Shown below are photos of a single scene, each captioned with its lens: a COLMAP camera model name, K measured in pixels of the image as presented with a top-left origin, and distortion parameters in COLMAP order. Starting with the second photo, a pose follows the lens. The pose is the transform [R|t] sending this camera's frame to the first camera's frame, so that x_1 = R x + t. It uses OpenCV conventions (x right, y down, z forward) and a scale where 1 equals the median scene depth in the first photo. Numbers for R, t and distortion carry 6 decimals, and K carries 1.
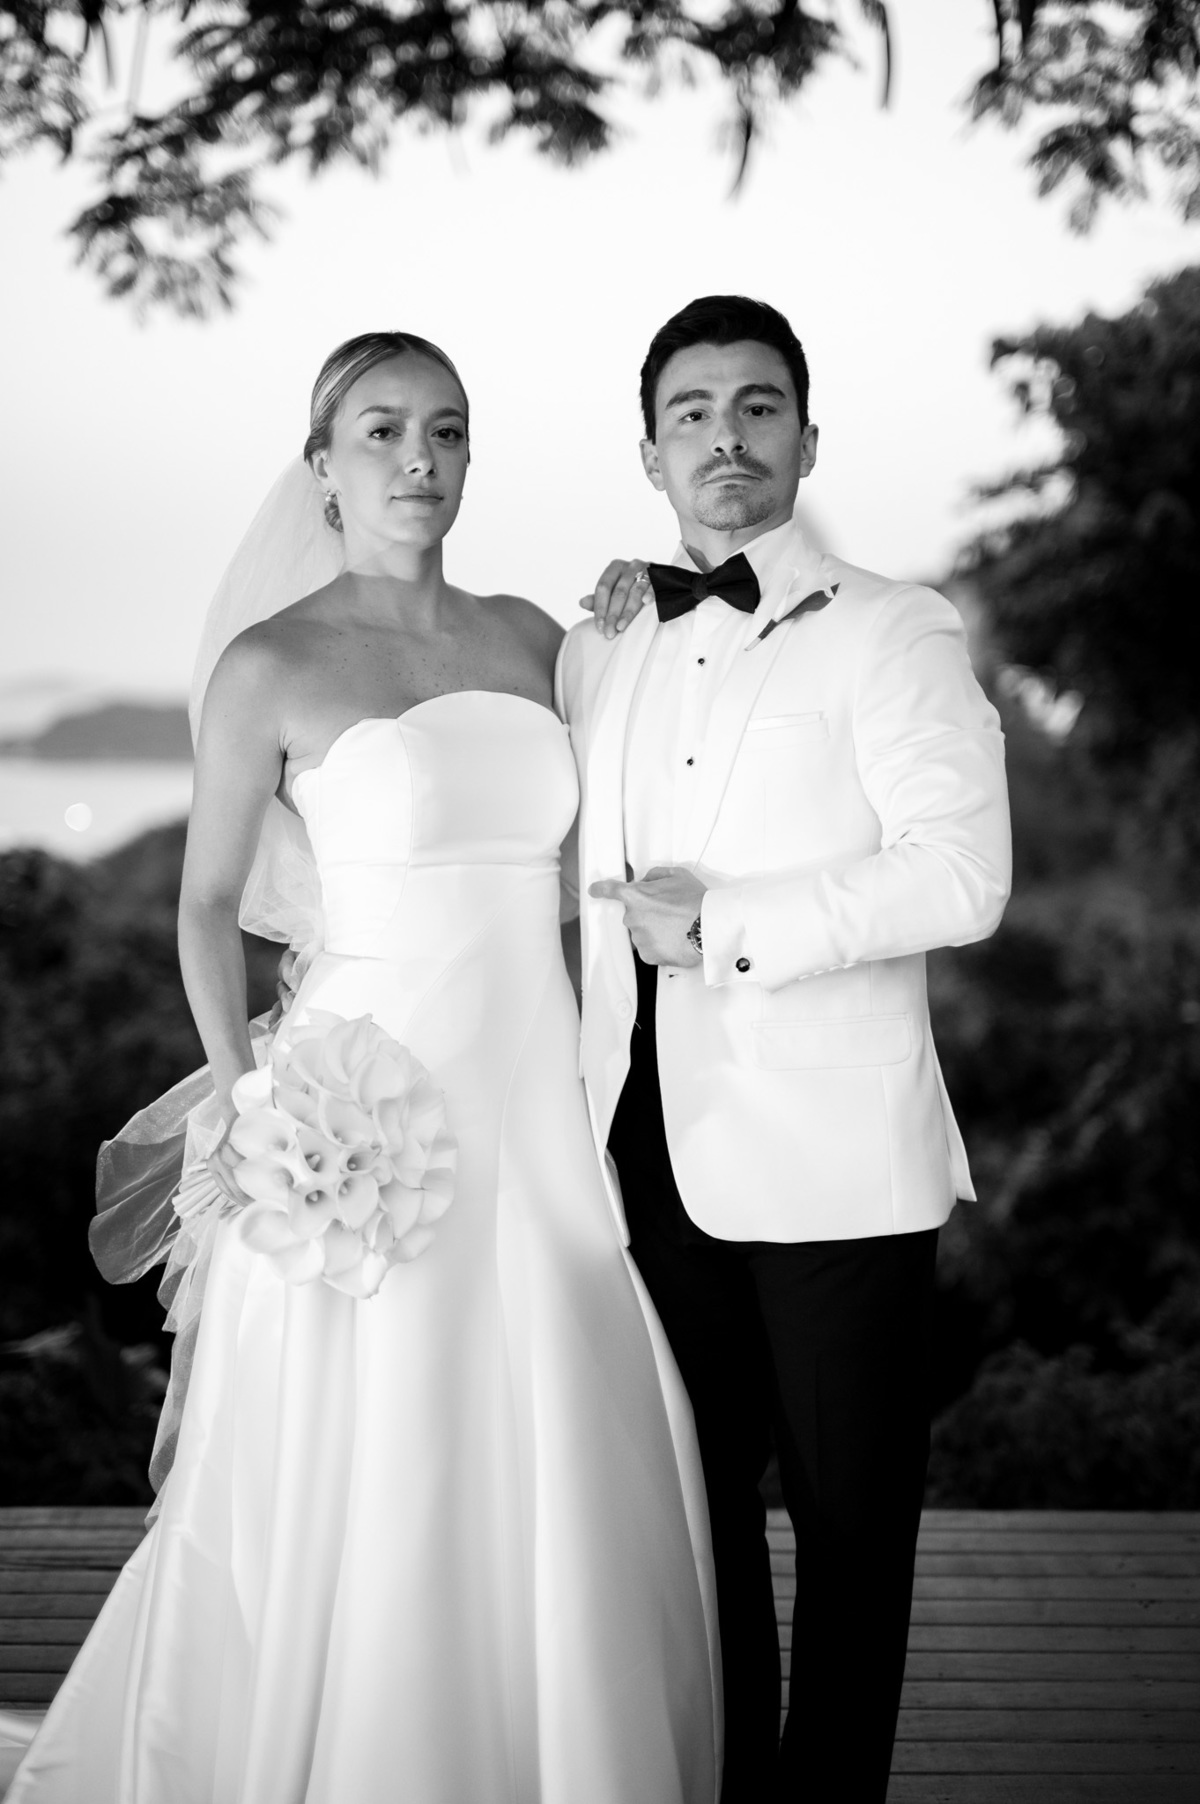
lens RADIAL K [[2639.9, 0, 600.0], [0, 2639.9, 902.0], [0, 0, 1]] dist [-0.012645, -0.008805]
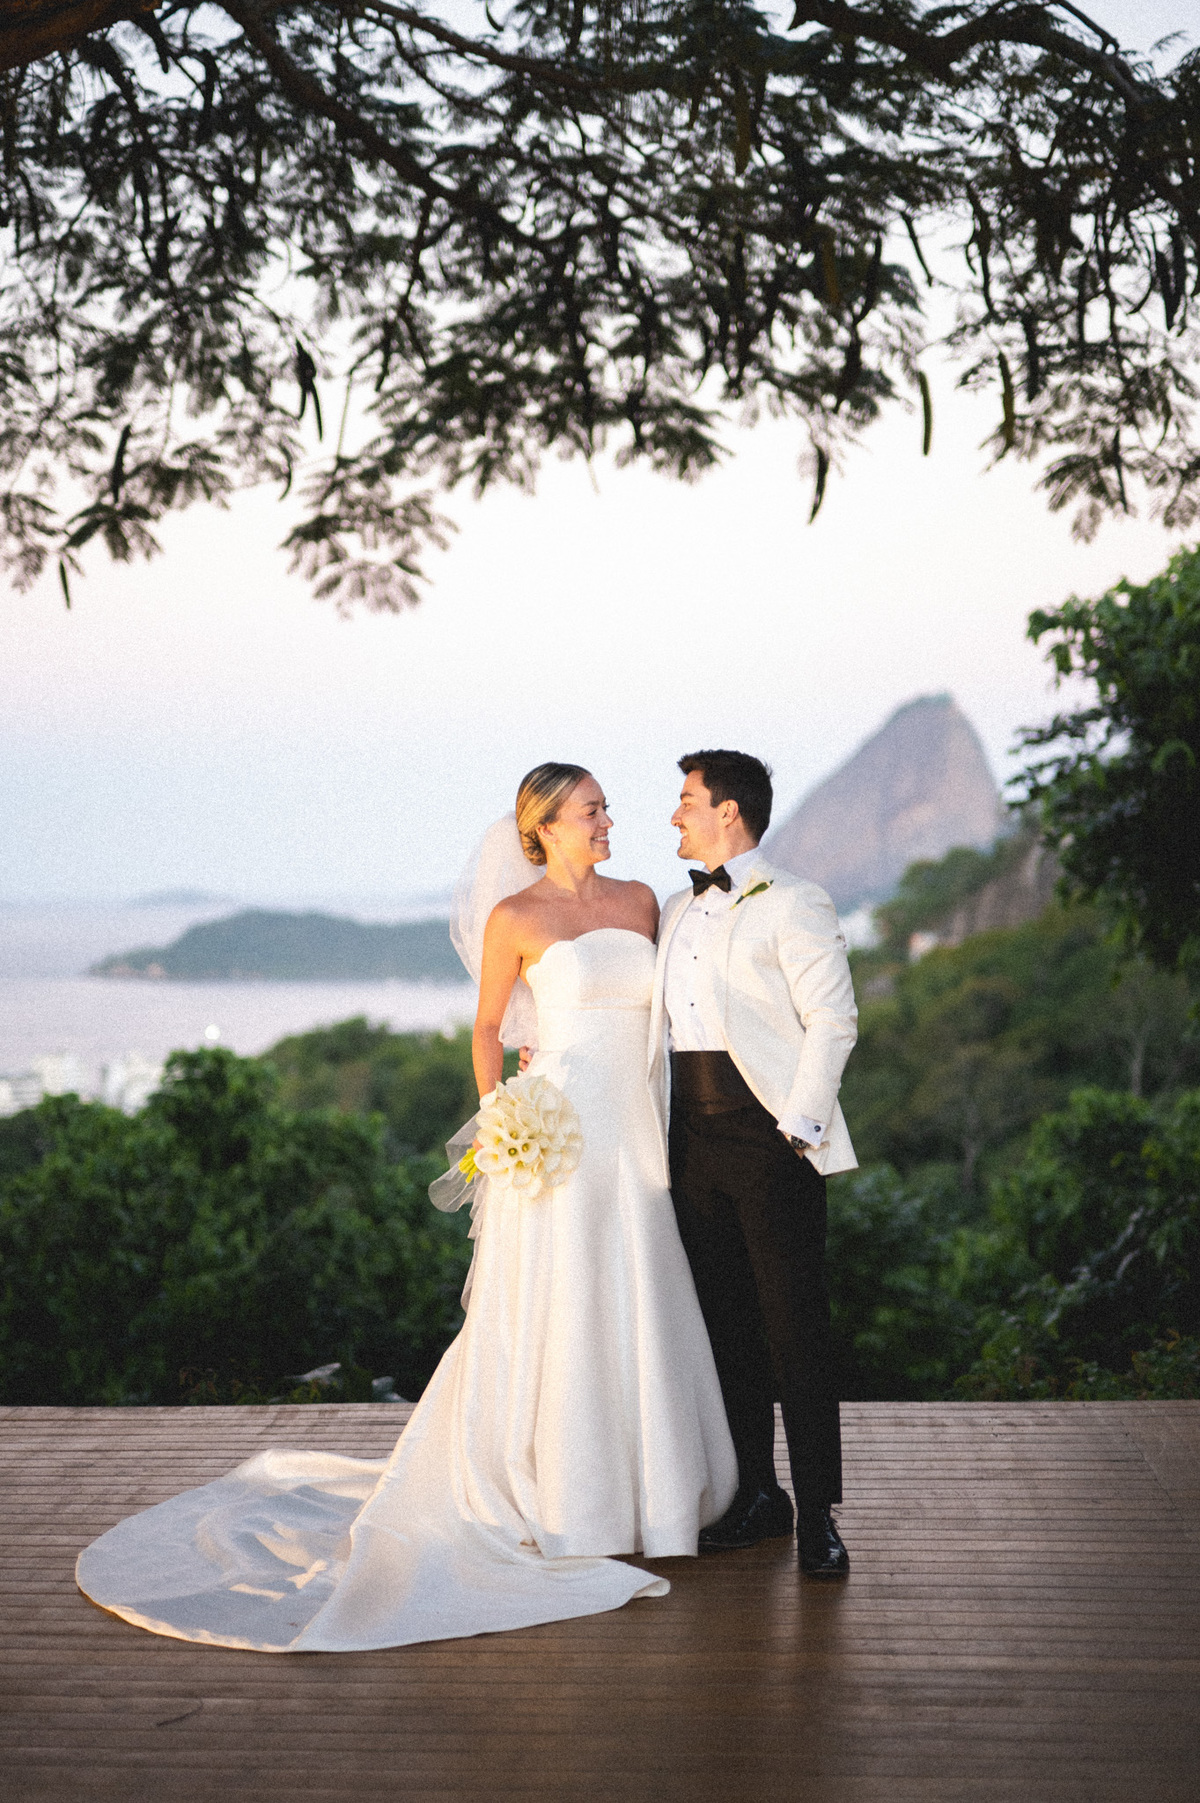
lens RADIAL K [[2638.4, 0, 600.0], [0, 2638.4, 901.5], [0, 0, 1]] dist [-0.012645, -0.008805]
pose [[0.998405, -0.018530, -0.053323, 0.012040], [0.014311, 0.996816, -0.078442, 0.013749], [0.054607, 0.077554, 0.995492, -0.229853]]
